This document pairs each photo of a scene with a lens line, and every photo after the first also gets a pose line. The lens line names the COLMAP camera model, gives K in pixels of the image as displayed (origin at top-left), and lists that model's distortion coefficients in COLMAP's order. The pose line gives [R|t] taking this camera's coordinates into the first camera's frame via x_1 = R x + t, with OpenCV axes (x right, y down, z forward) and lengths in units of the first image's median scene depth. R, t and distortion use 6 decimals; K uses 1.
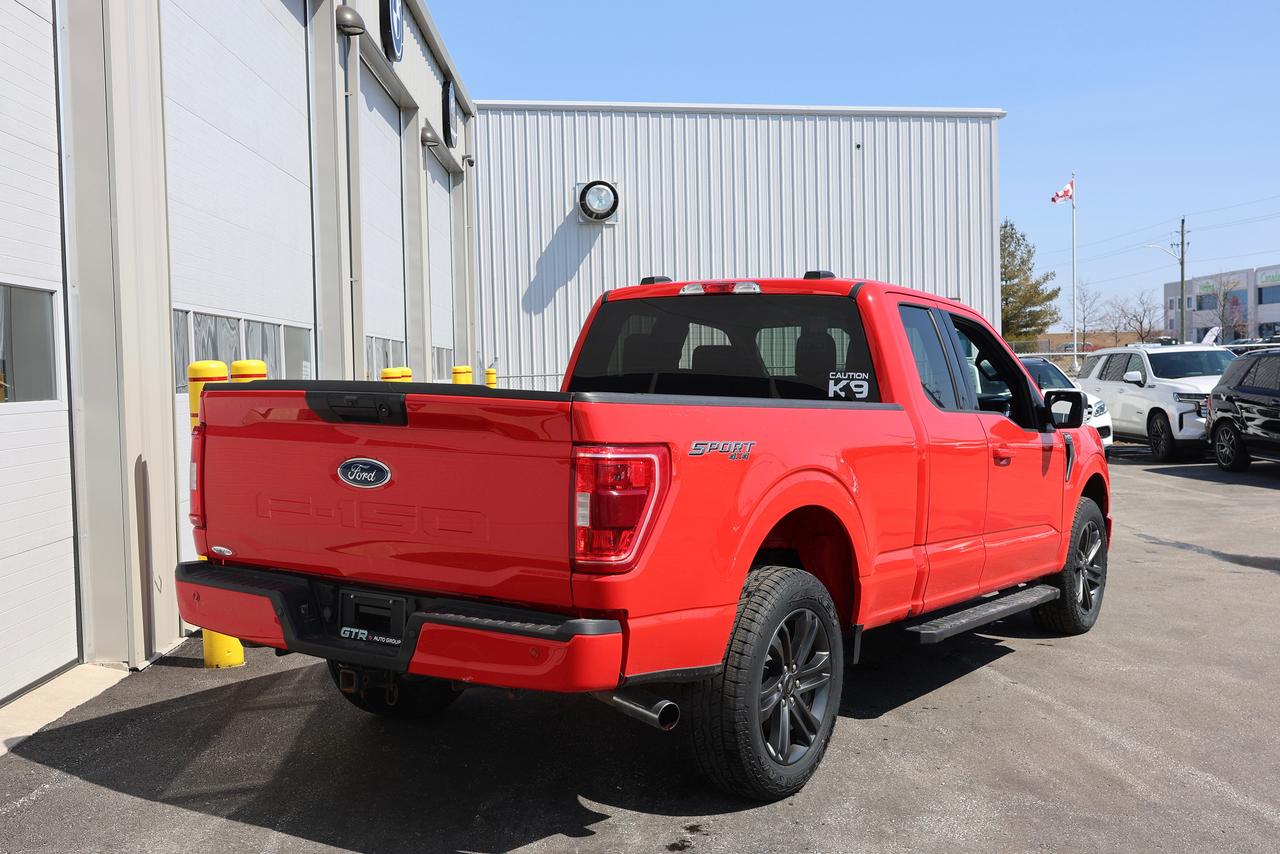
lens RADIAL K [[1316.2, 0, 640.0], [0, 1316.2, 427.0], [0, 0, 1]] dist [-0.000509, -0.007023]
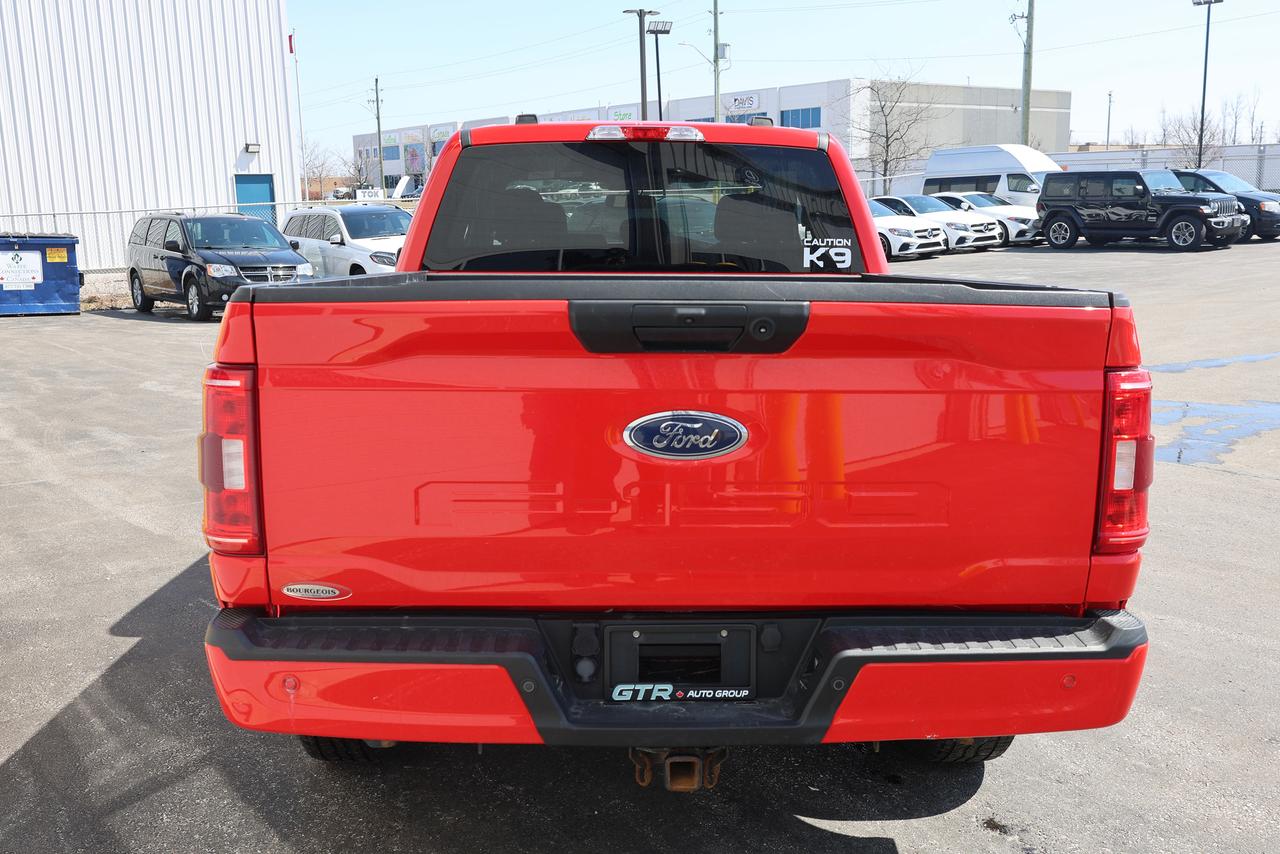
lens RADIAL K [[1169.1, 0, 640.0], [0, 1169.1, 427.0], [0, 0, 1]] dist [0.017227, 0.012676]
pose [[0.816436, -0.107315, 0.567377, -0.417736], [0.028358, 0.988845, 0.146227, -0.037119], [-0.576740, -0.103295, 0.810371, 0.462075]]
